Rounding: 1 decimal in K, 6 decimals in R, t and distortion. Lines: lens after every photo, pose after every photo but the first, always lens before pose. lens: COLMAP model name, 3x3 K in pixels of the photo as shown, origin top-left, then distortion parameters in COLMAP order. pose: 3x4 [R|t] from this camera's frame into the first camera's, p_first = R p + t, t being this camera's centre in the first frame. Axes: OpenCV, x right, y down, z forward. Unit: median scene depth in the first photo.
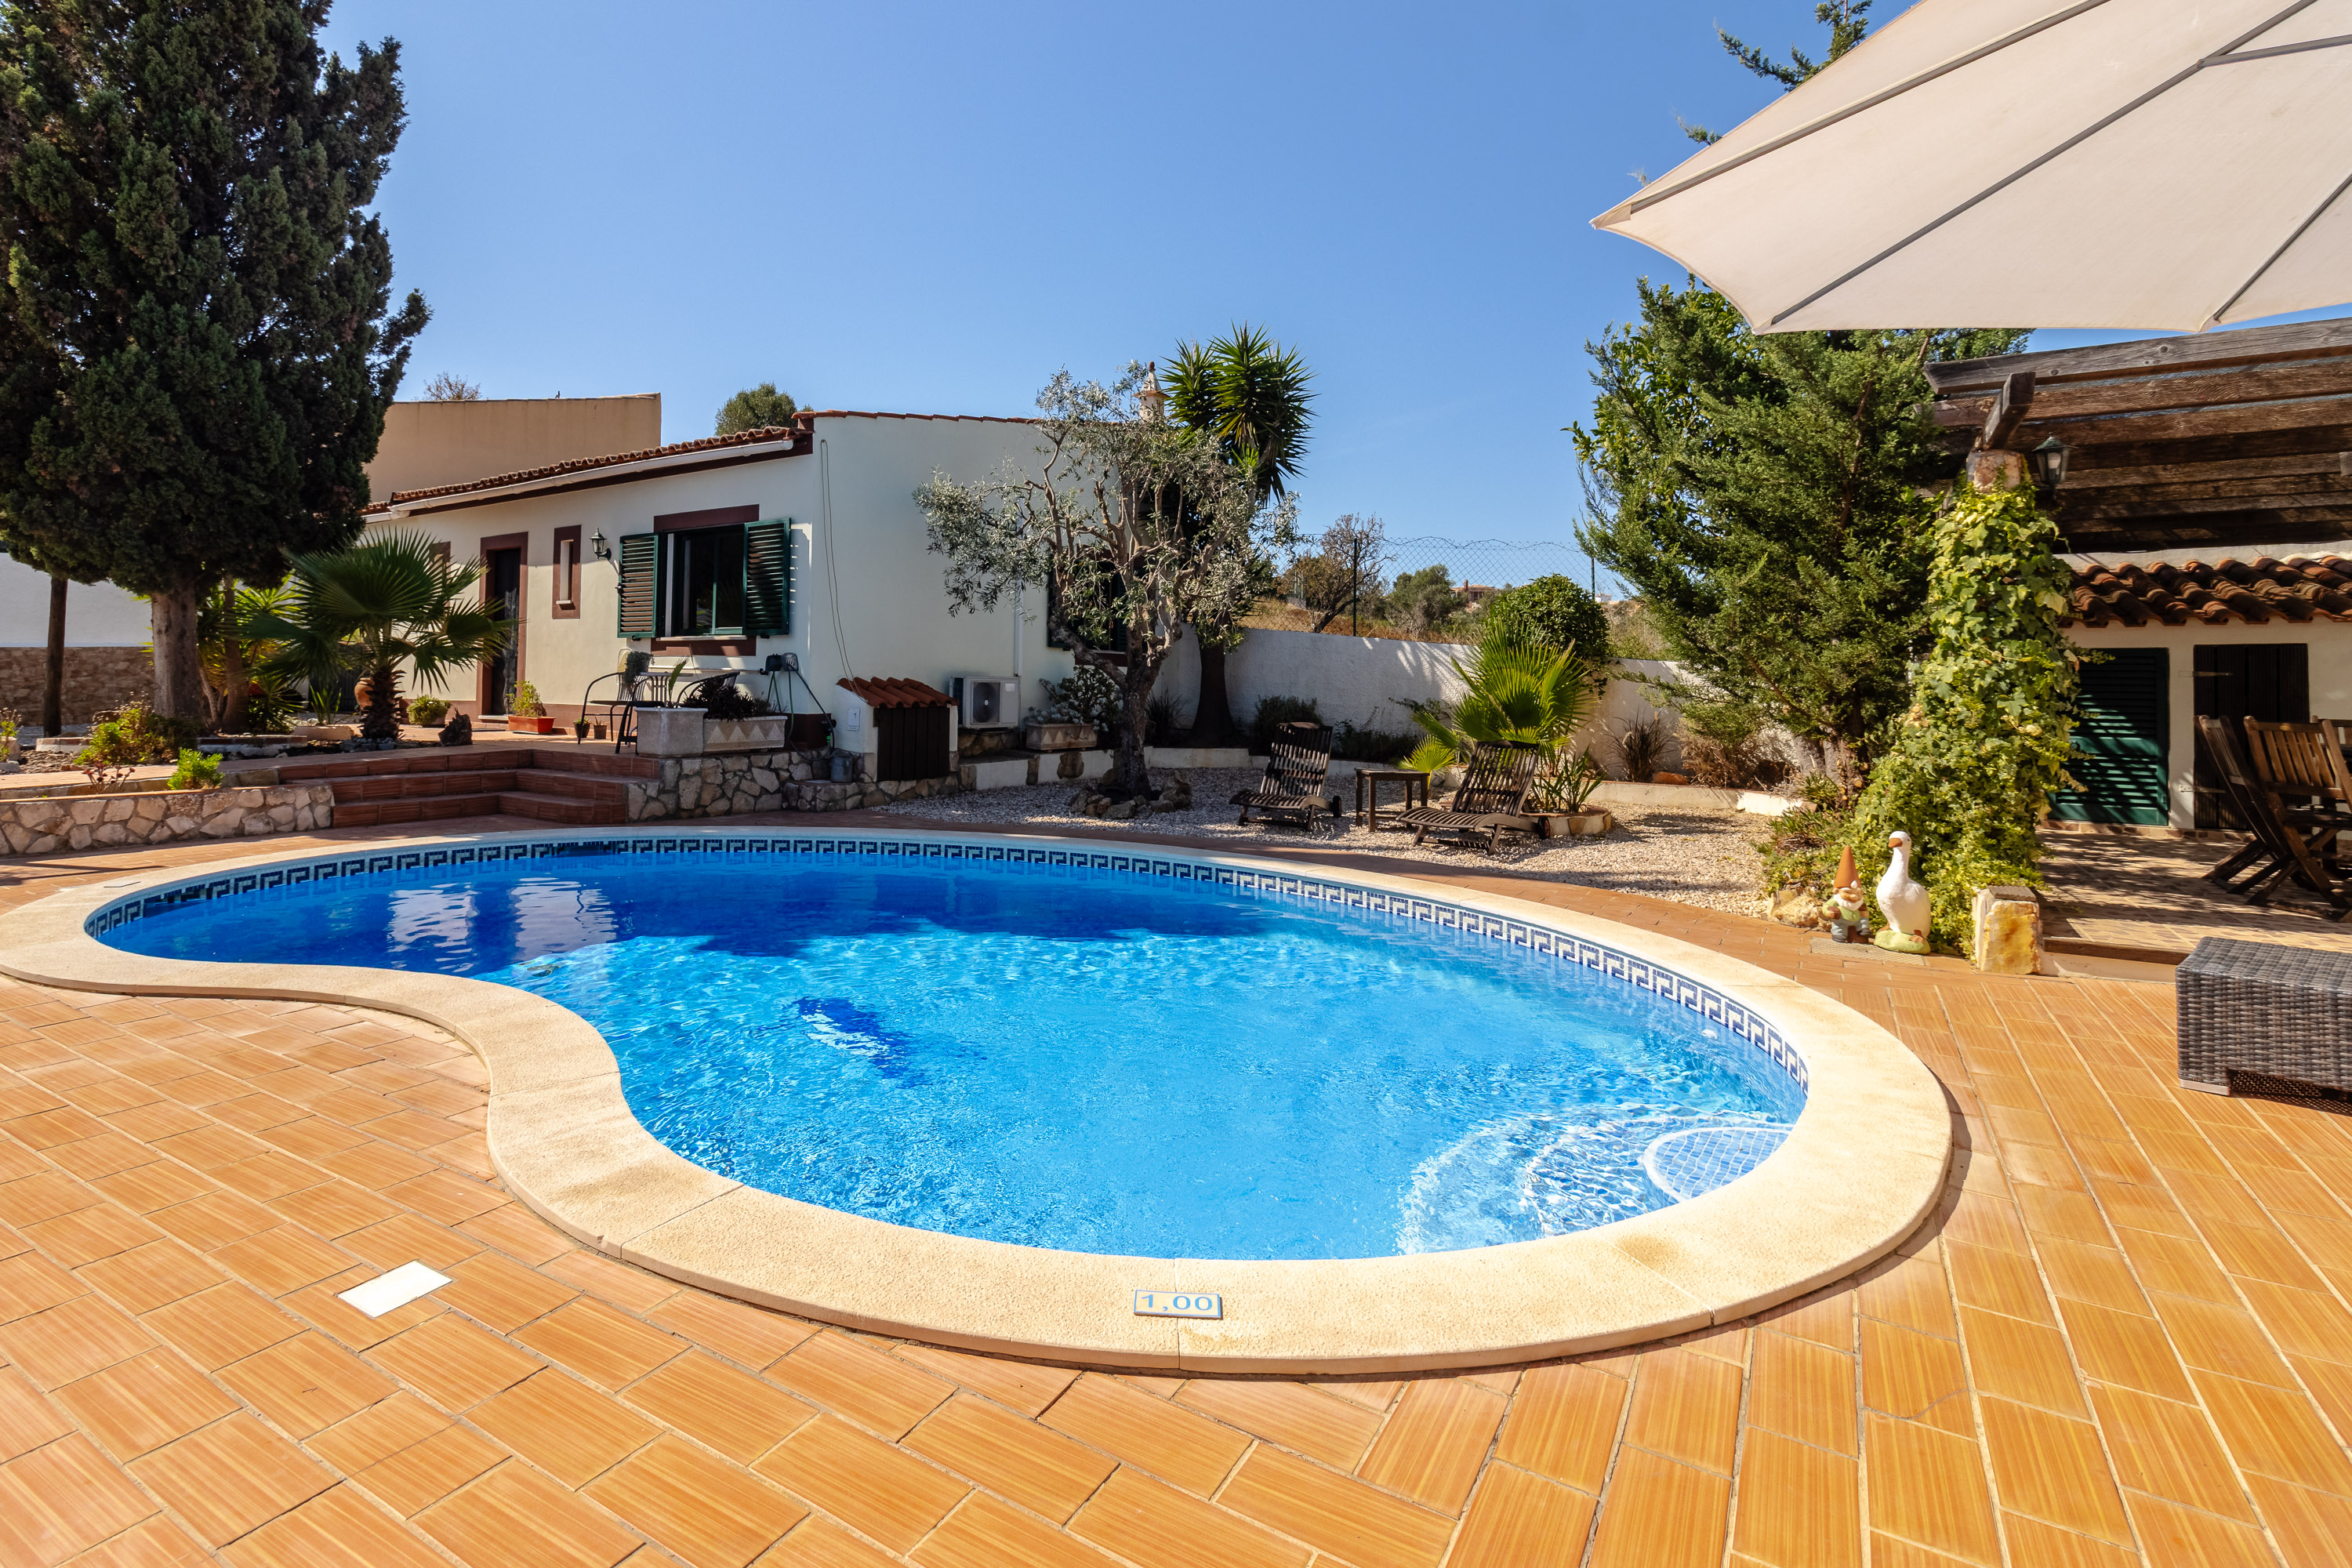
lens RADIAL K [[1084.1, 0, 1205.4], [0, 1084.1, 700.2], [0, 0, 1]] dist [-0.004952, 0.000471]
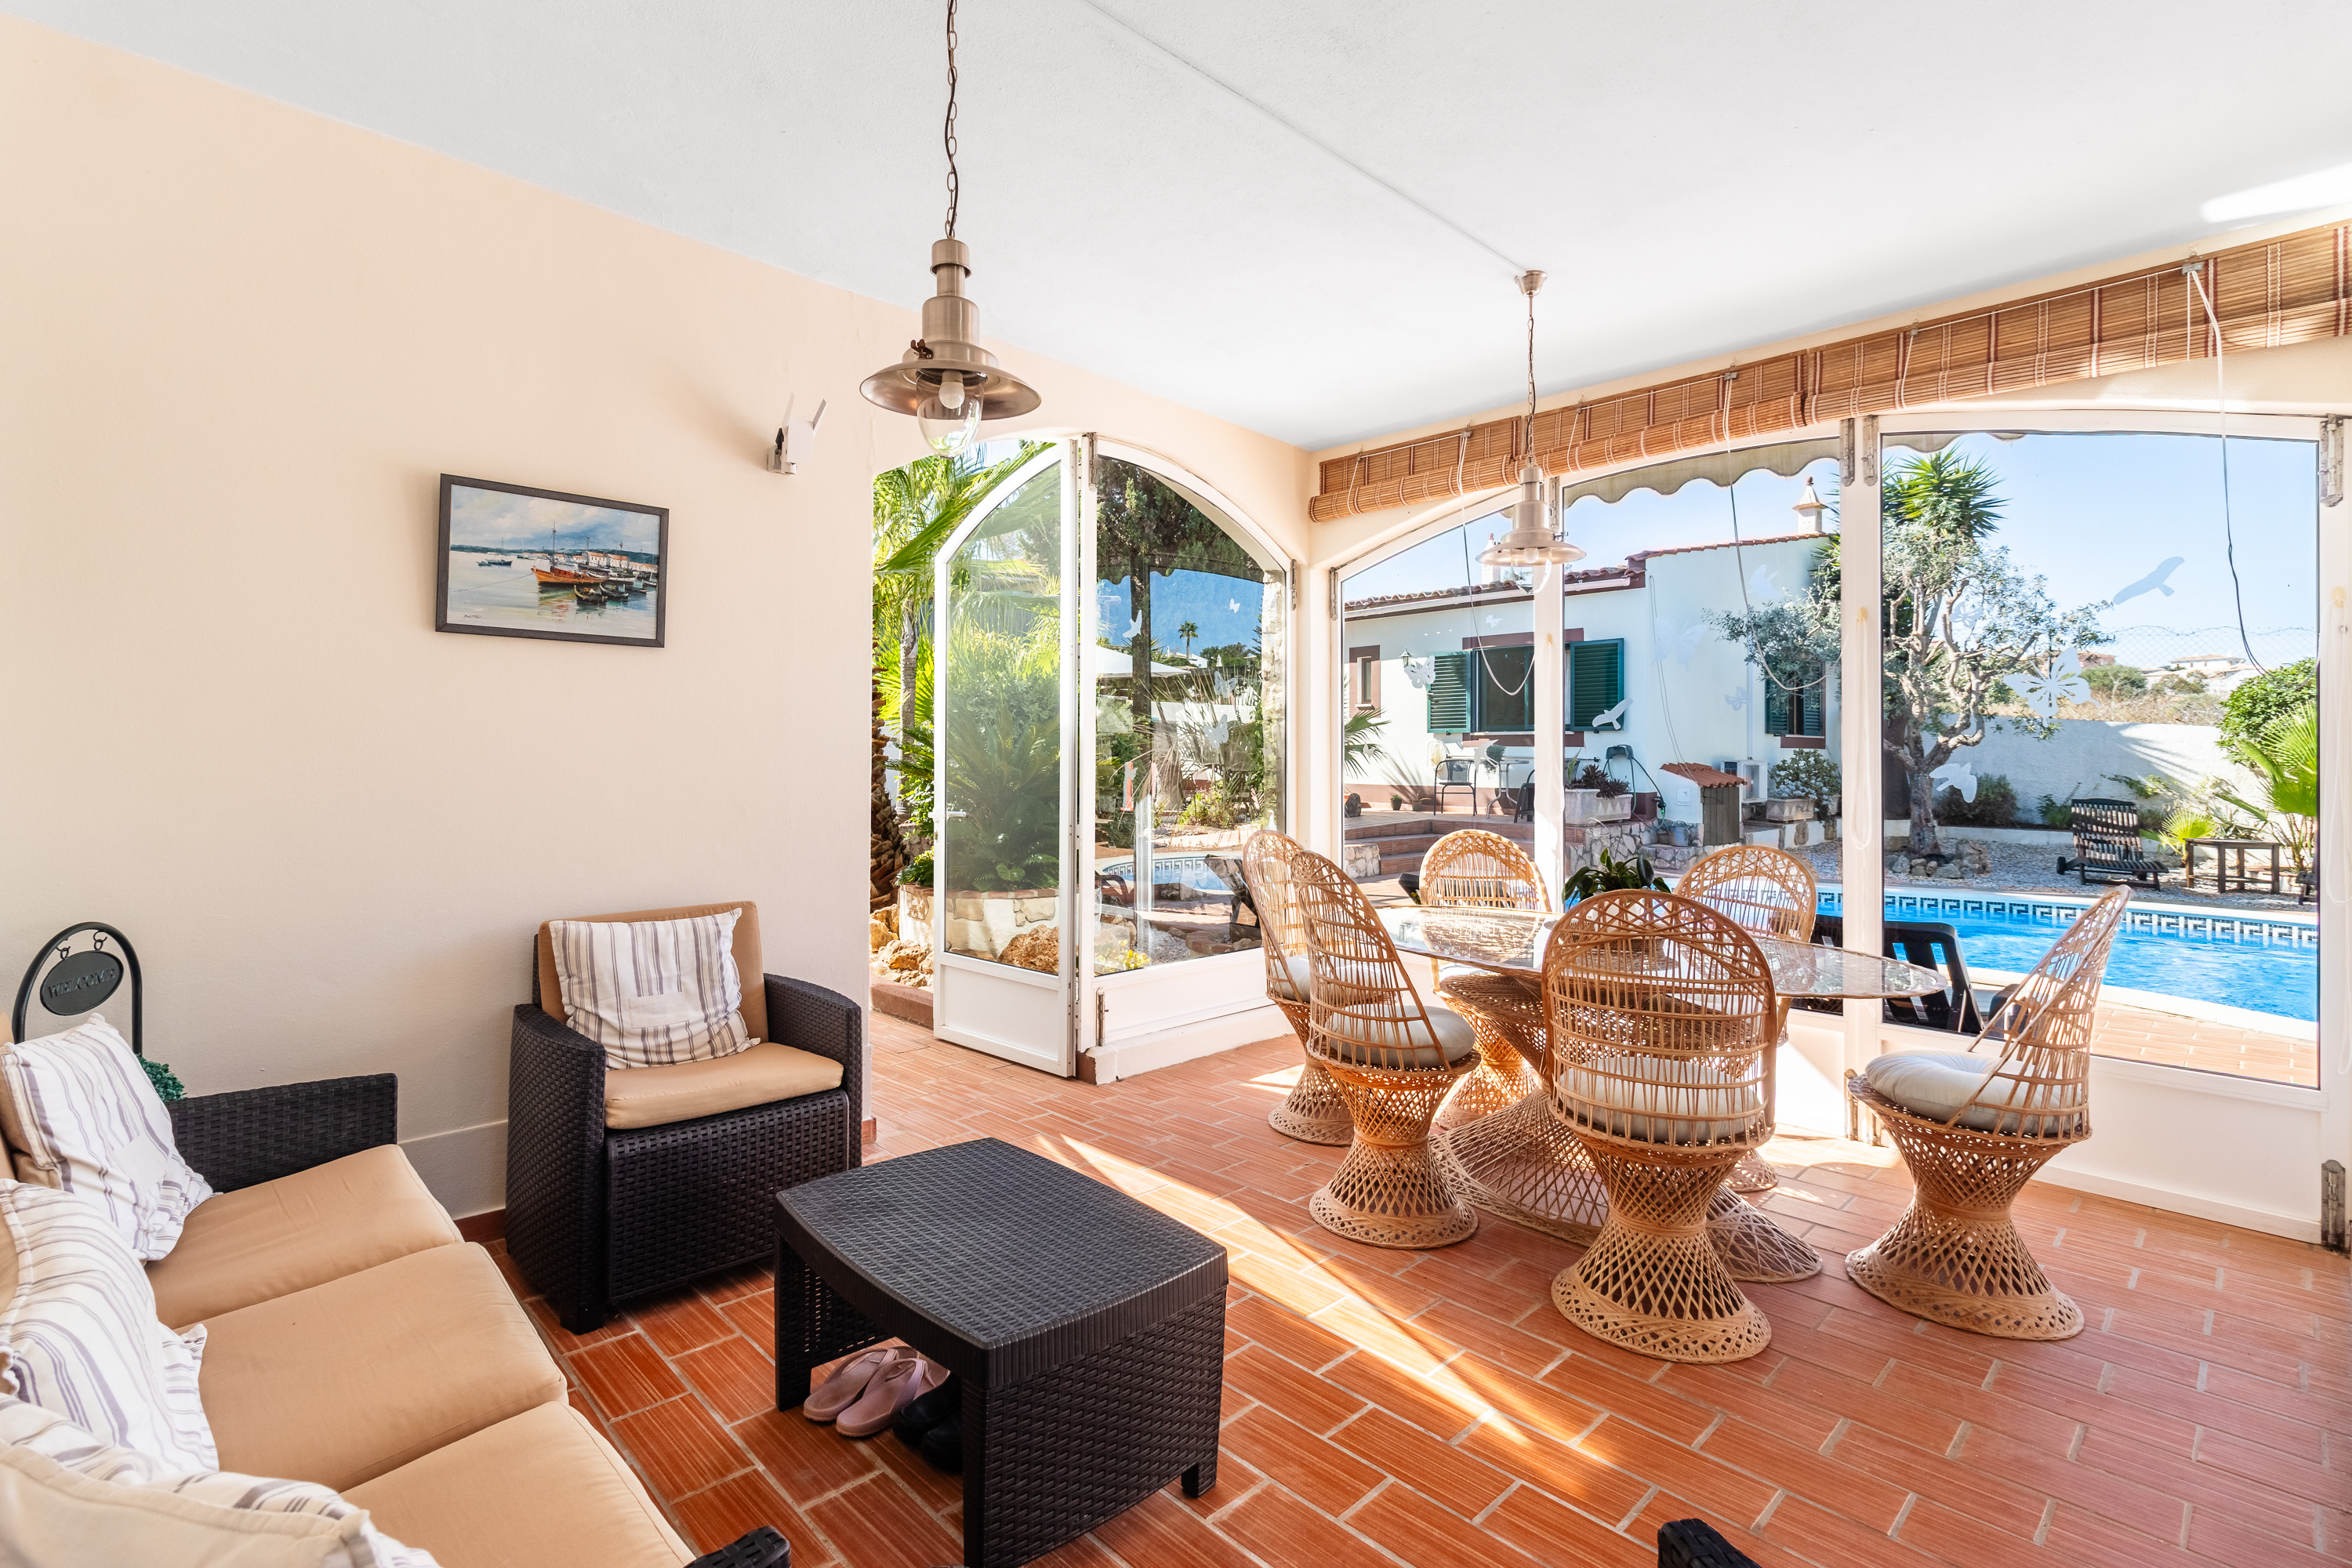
lens RADIAL K [[1084.1, 0, 1179.4], [0, 1084.1, 767.7], [0, 0, 1]] dist [-0.004952, 0.000471]
pose [[0.964153, -0.006987, -0.265255, -0.548341], [0.007461, 0.999972, 0.000778, -0.020803], [0.265242, -0.002729, 0.964178, -0.369323]]
